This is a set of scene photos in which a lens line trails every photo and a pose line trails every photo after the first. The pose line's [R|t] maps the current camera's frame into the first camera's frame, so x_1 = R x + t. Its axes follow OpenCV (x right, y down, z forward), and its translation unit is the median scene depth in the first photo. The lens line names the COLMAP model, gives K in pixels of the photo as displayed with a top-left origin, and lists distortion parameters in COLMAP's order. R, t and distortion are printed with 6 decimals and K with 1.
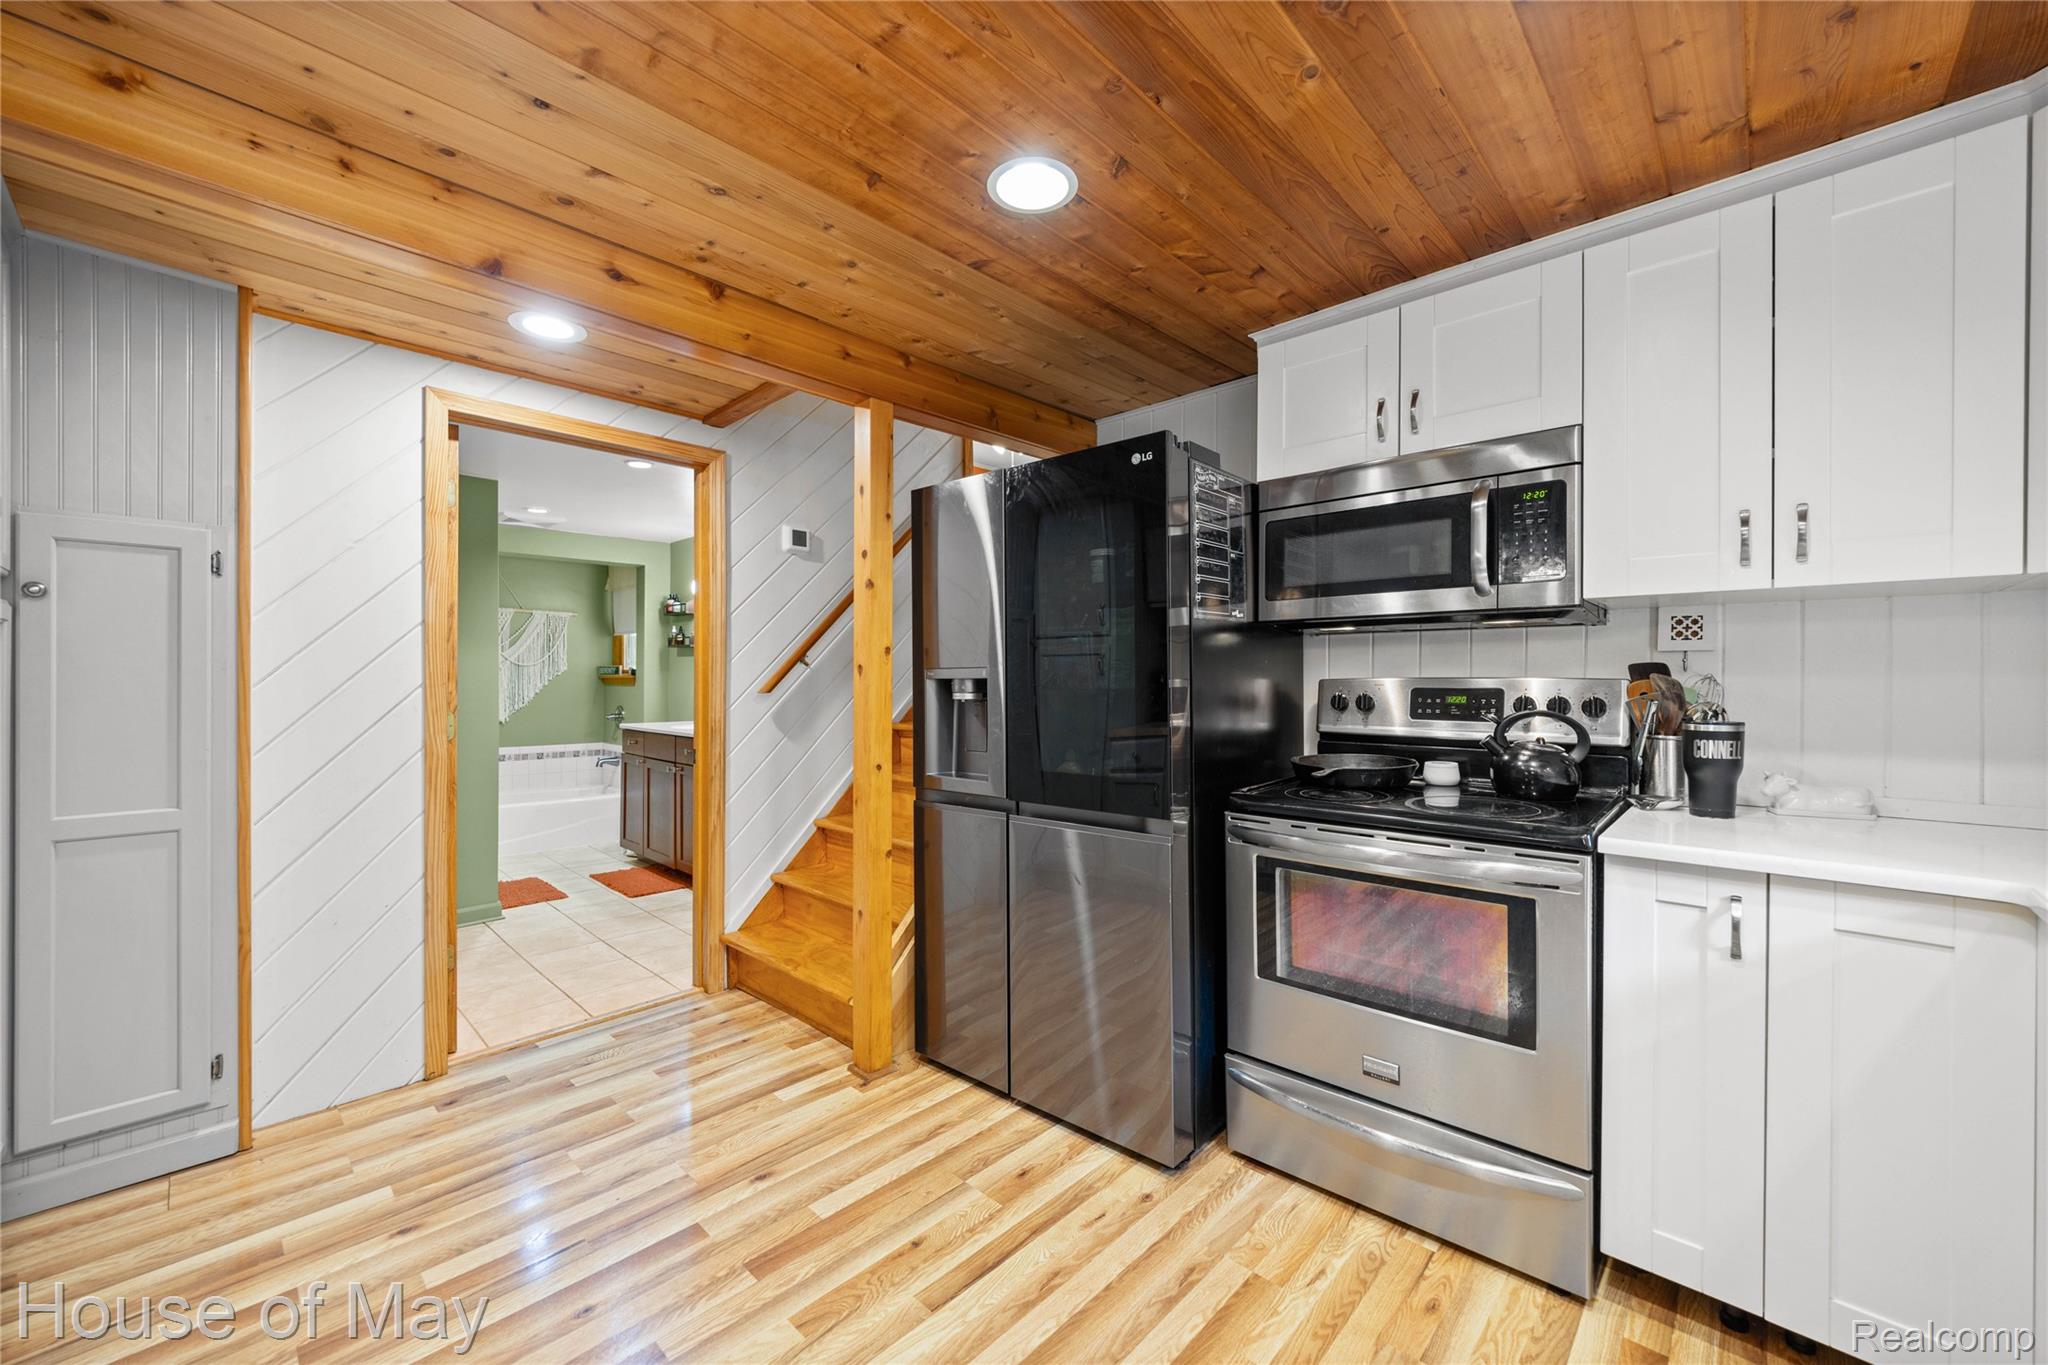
lens RADIAL K [[785.0, 0, 1033.9], [0, 785.0, 682.7], [0, 0, 1]] dist [-0.003404, -0.000996]
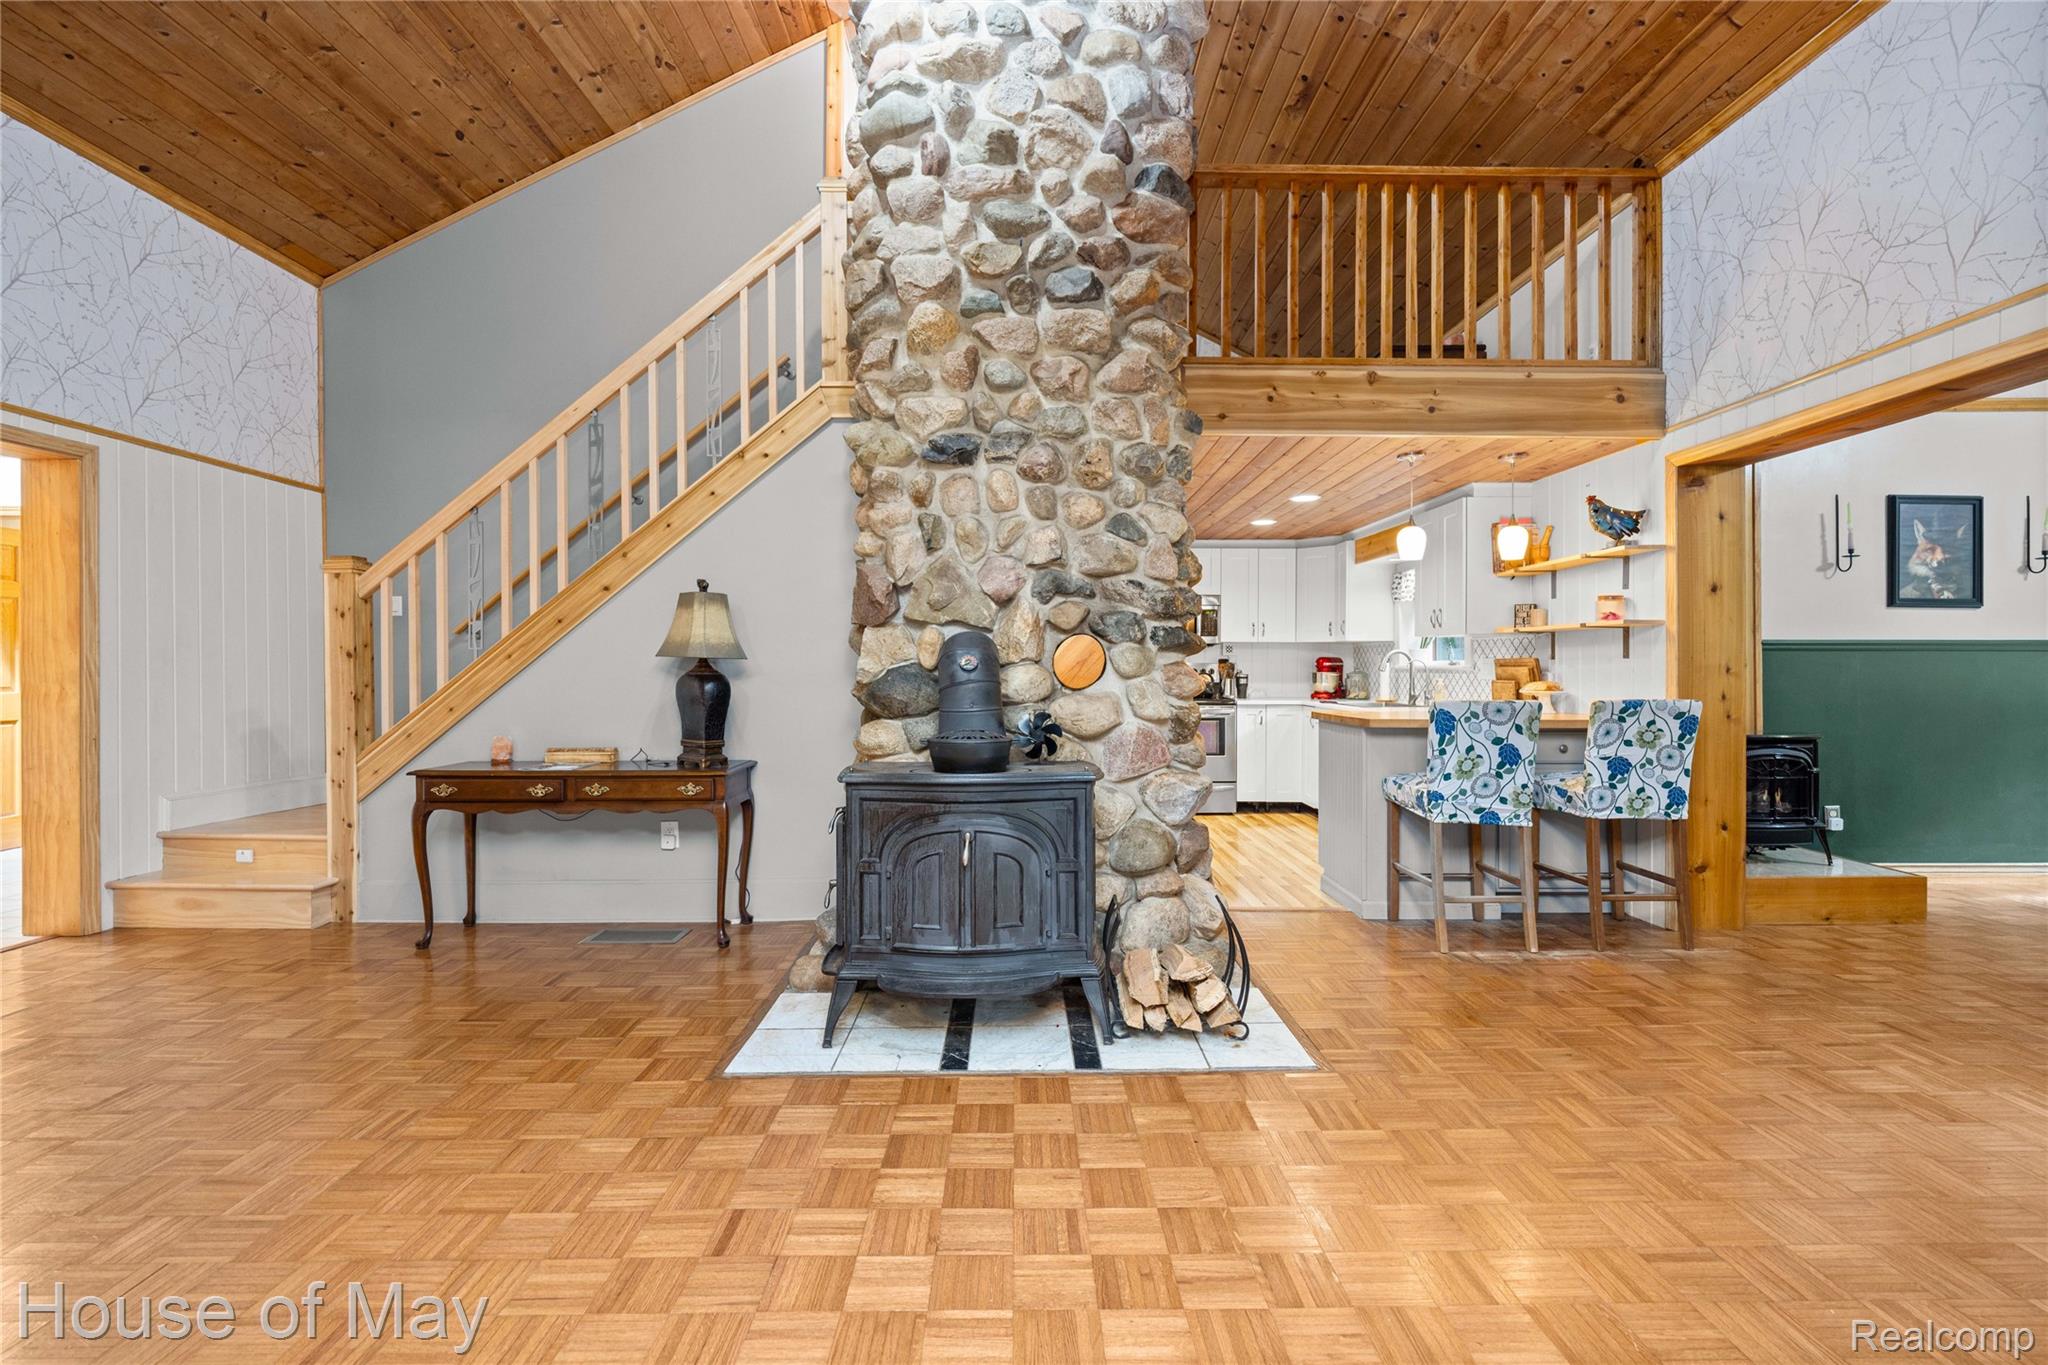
lens RADIAL K [[888.0, 0, 1028.7], [0, 888.0, 671.3], [0, 0, 1]] dist [0.003536, -0.003006]
pose [[0.719684, 0.002562, 0.694297, -2.542358], [-0.001261, 0.999996, -0.002383, 0.041084], [-0.694300, 0.000840, 0.719685, -1.232265]]
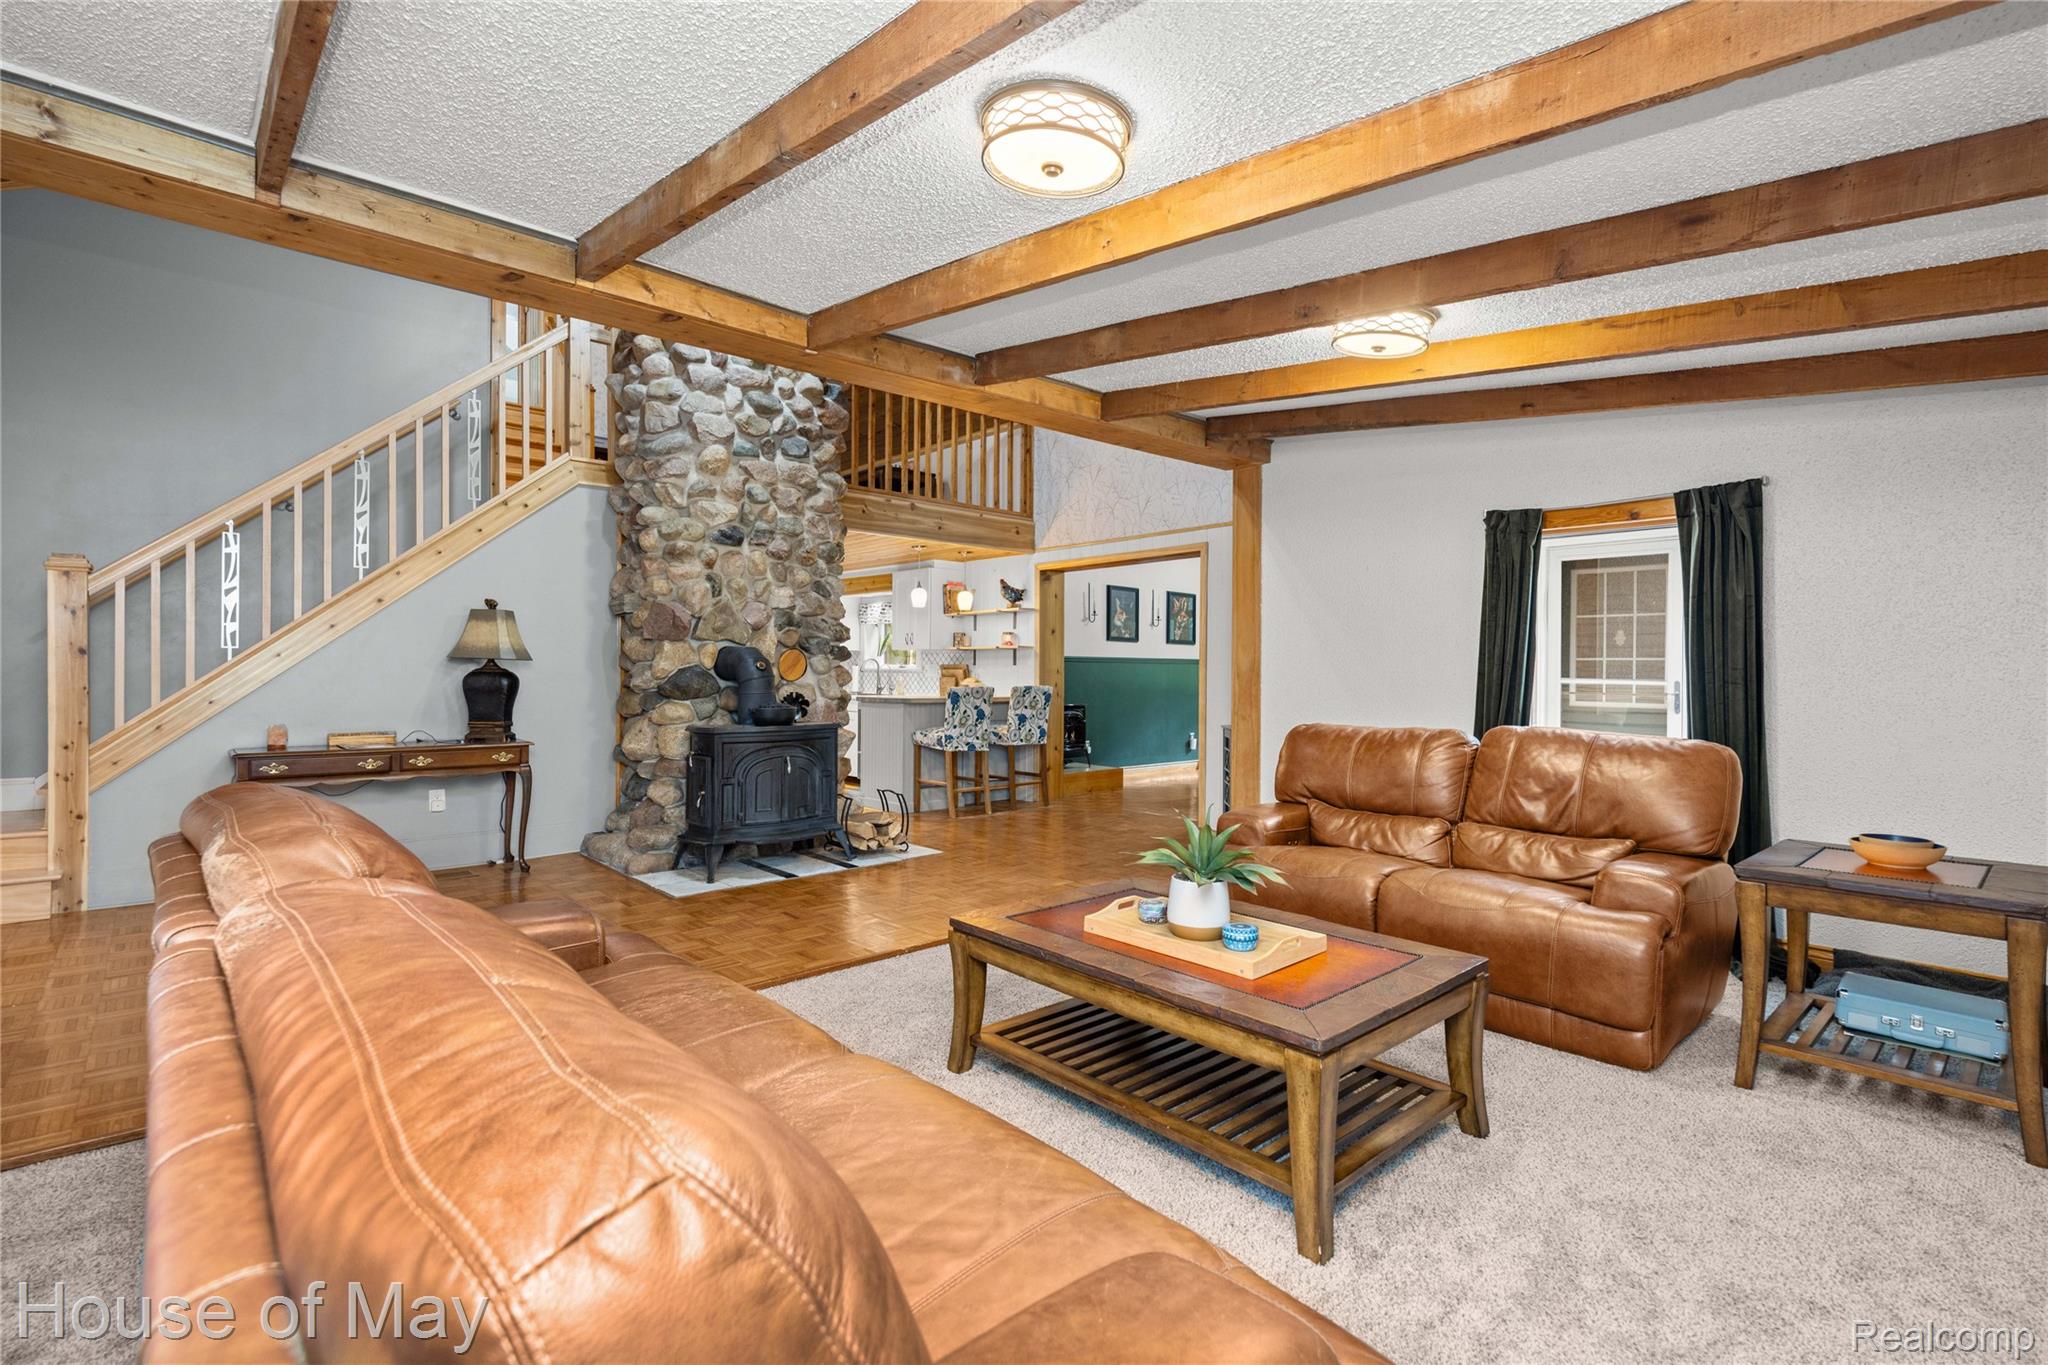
lens RADIAL K [[932.0, 0, 1030.0], [0, 932.0, 675.8], [0, 0, 1]] dist [0.008322, -0.003619]
pose [[0.075708, 0.001348, 0.997129, -4.284067], [-0.002452, 0.999996, -0.001165, 0.055822], [-0.997127, -0.002357, 0.075711, -1.083065]]
